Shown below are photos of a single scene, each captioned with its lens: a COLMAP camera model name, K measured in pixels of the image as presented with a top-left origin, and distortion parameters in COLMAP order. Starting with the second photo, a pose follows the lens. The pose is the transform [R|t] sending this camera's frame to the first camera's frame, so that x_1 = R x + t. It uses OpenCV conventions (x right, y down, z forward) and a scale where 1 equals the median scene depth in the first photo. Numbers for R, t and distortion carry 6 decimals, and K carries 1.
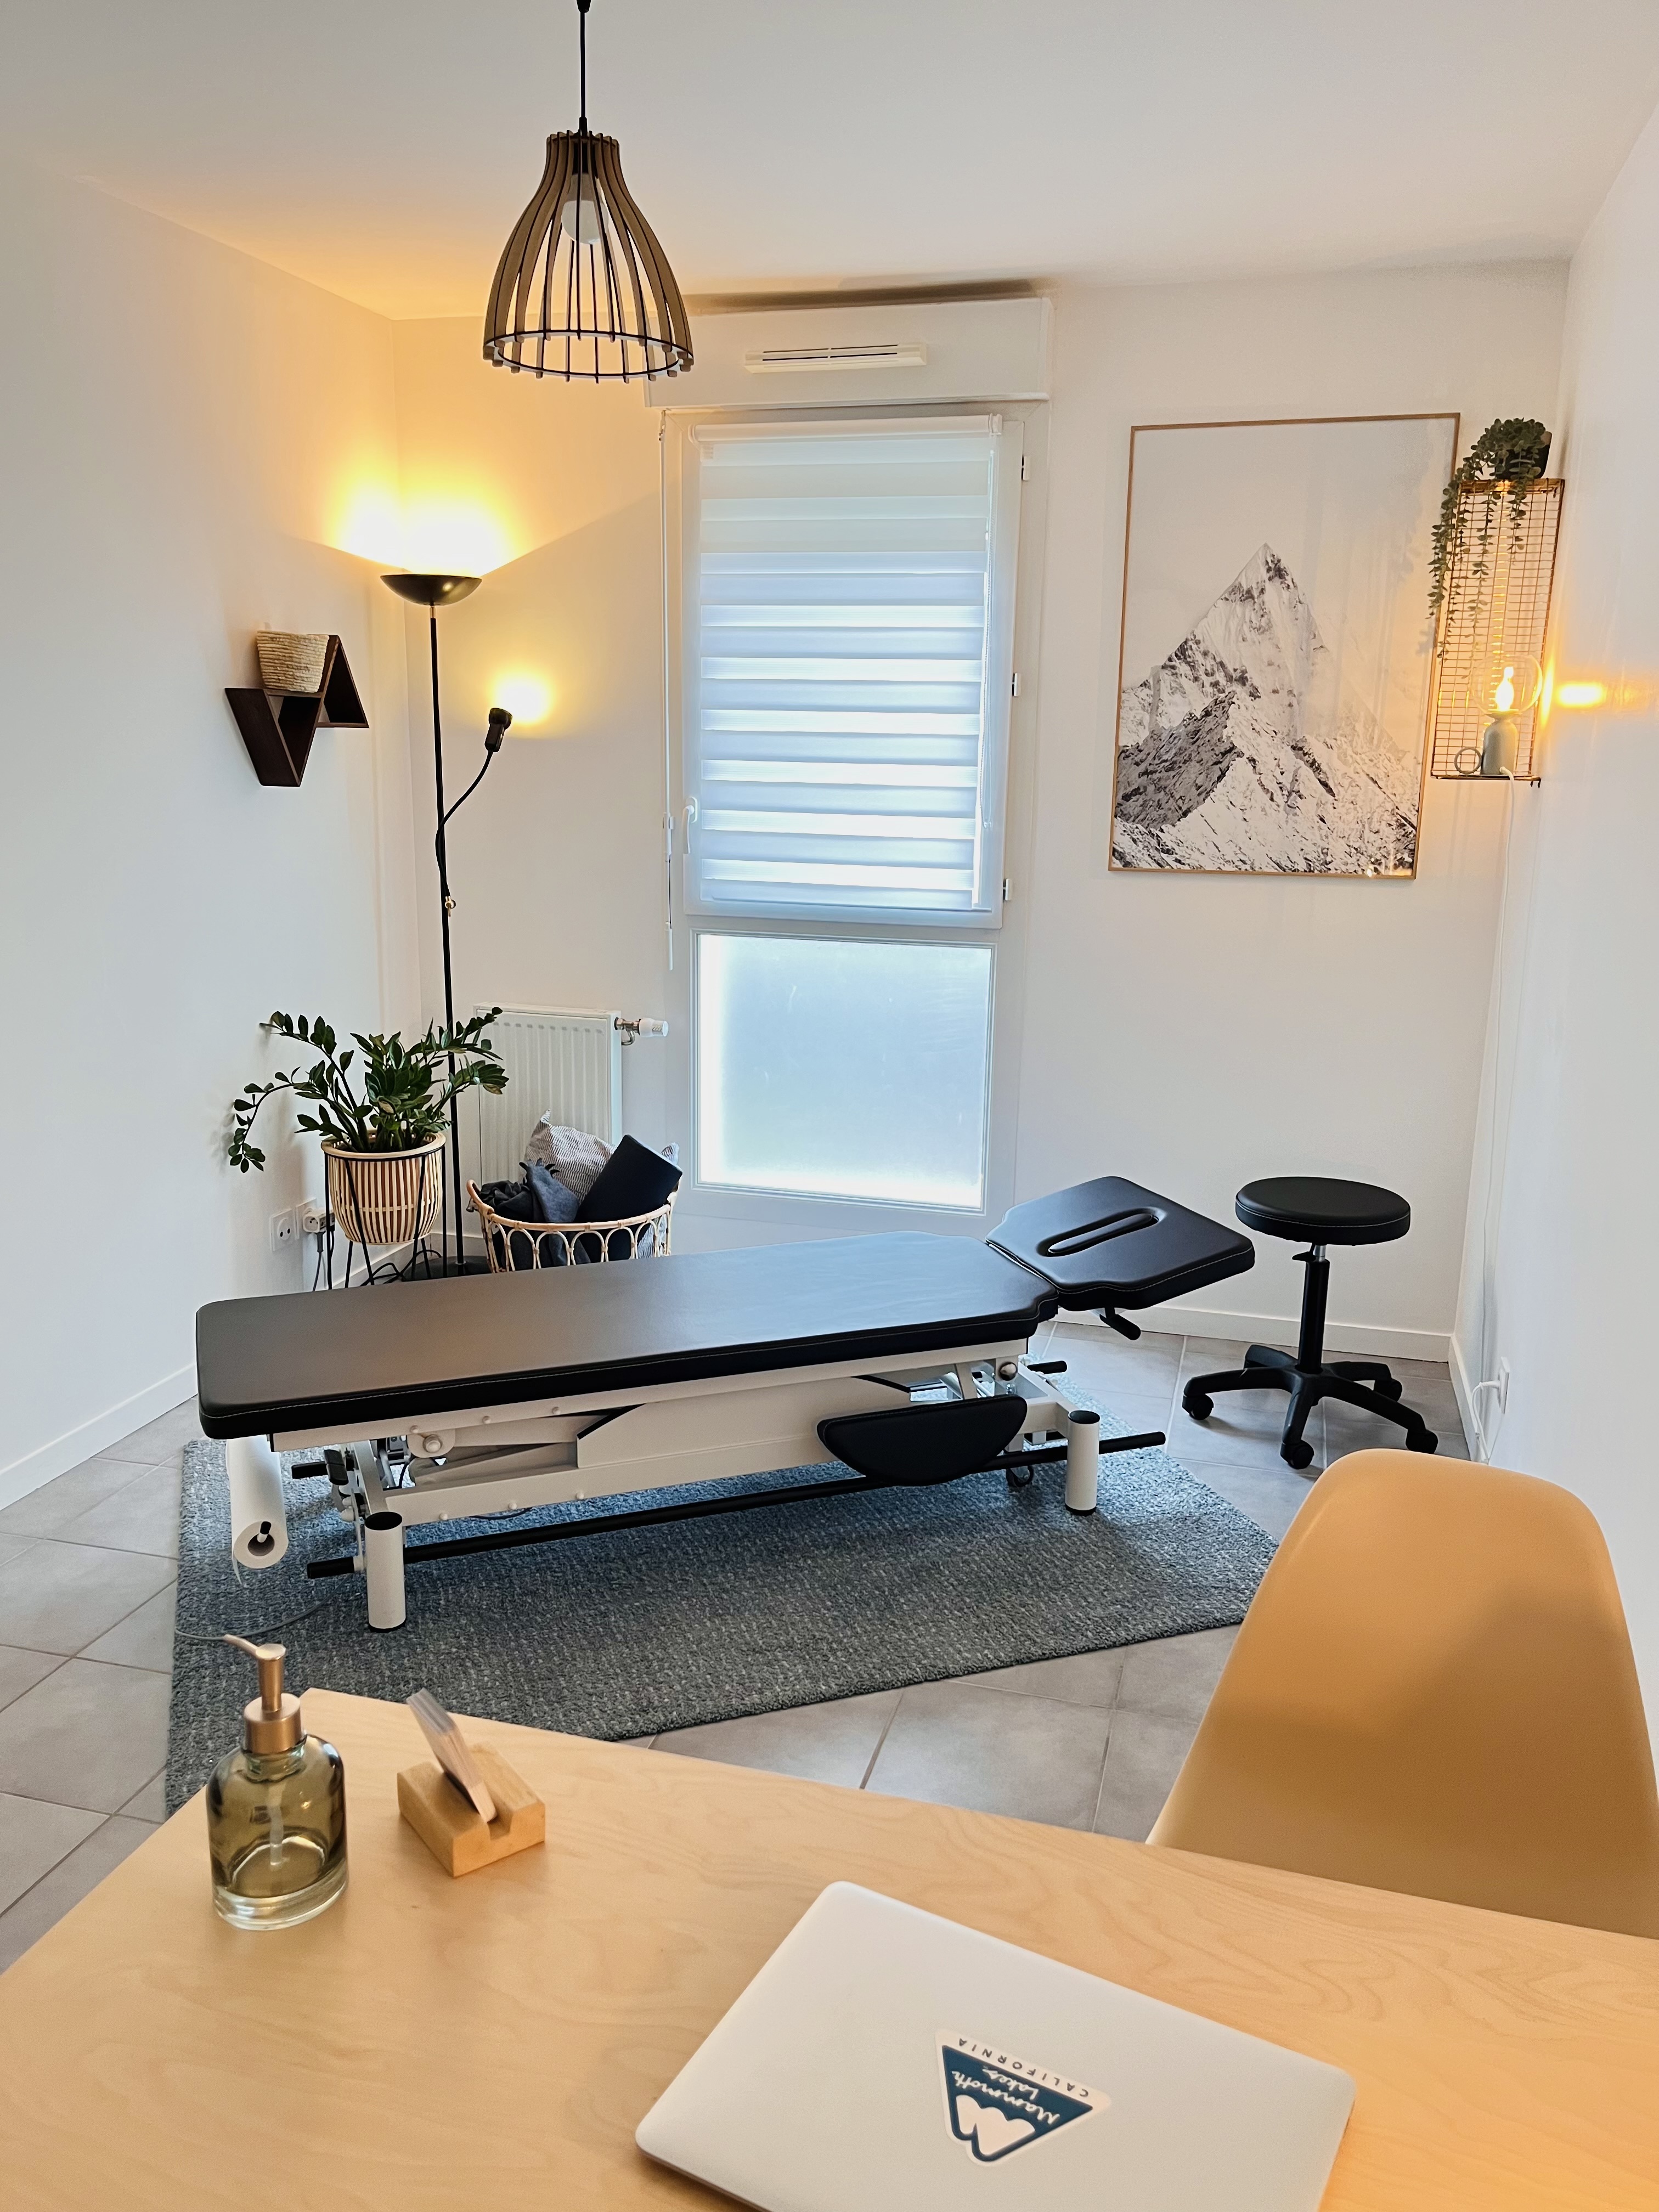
lens RADIAL K [[1682.9, 0, 827.5], [0, 1682.9, 1106.8], [0, 0, 1]] dist [-0.006030, -0.010587]
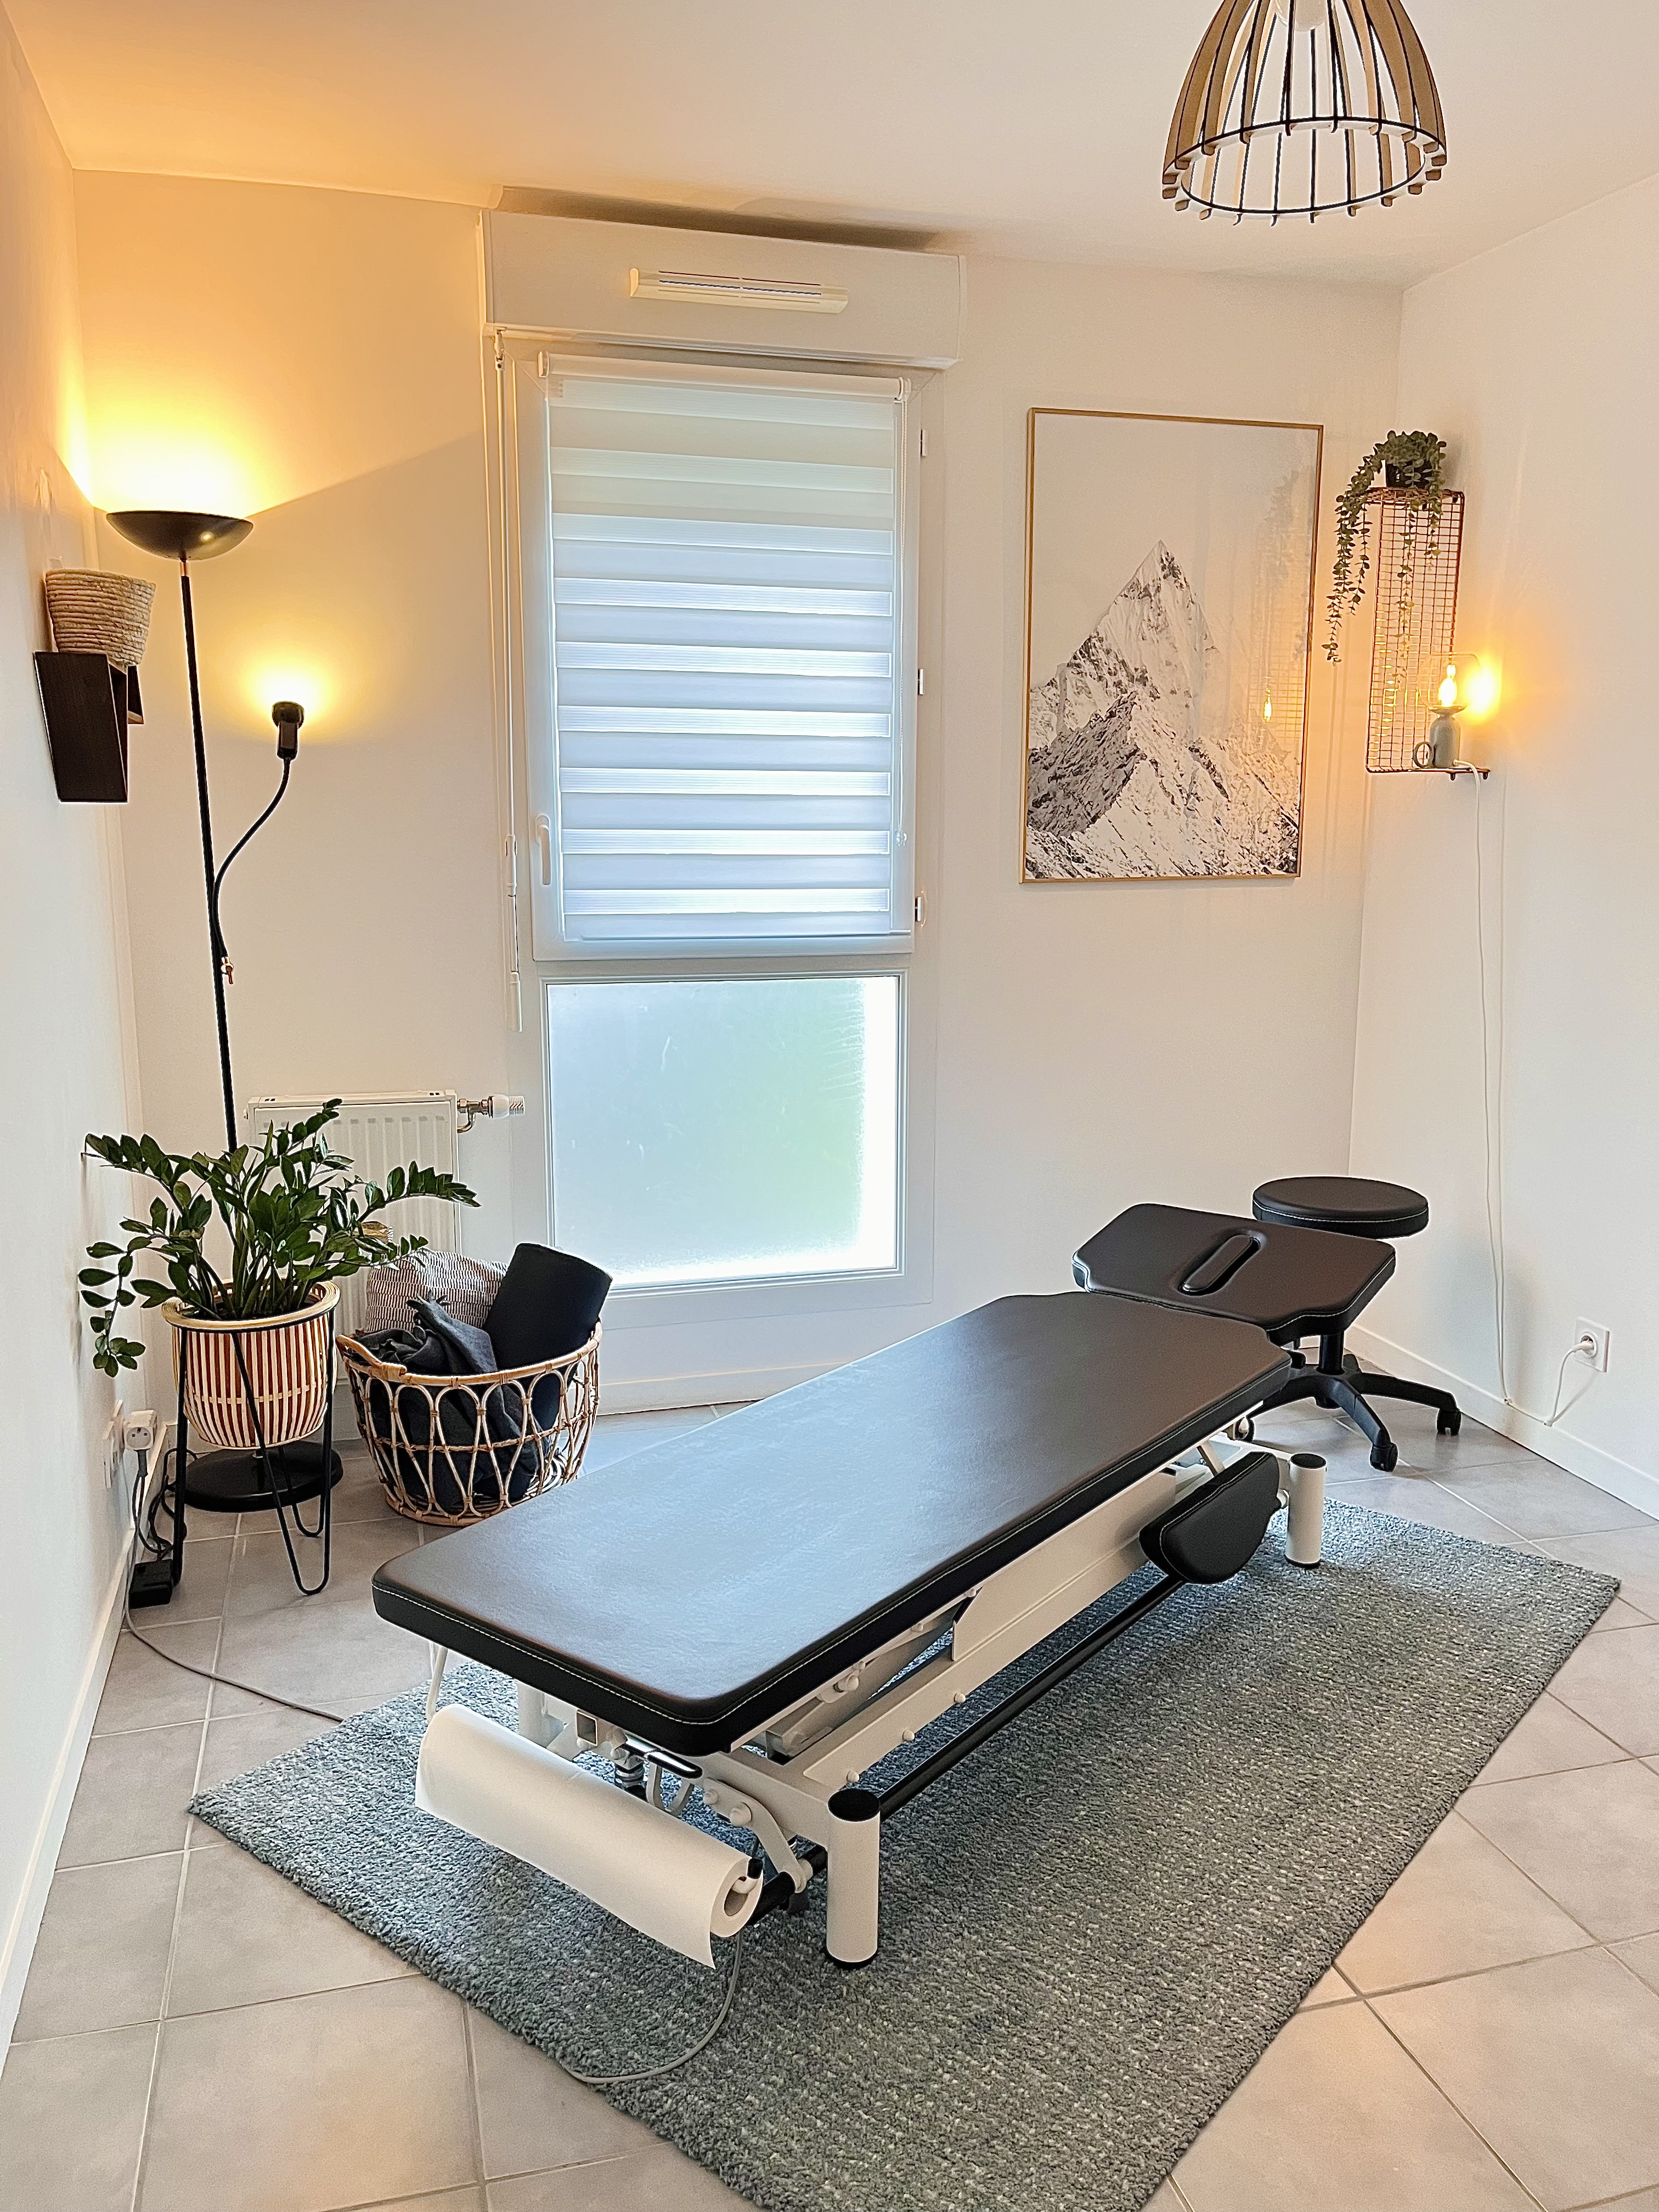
lens RADIAL K [[1682.9, 0, 828.7], [0, 1682.9, 1104.5], [0, 0, 1]] dist [-0.006030, -0.010587]
pose [[0.856389, -0.104084, 0.505732, -0.416845], [0.121926, 0.992537, -0.002192, -0.030845], [-0.501729, 0.063539, 0.862688, 0.267461]]
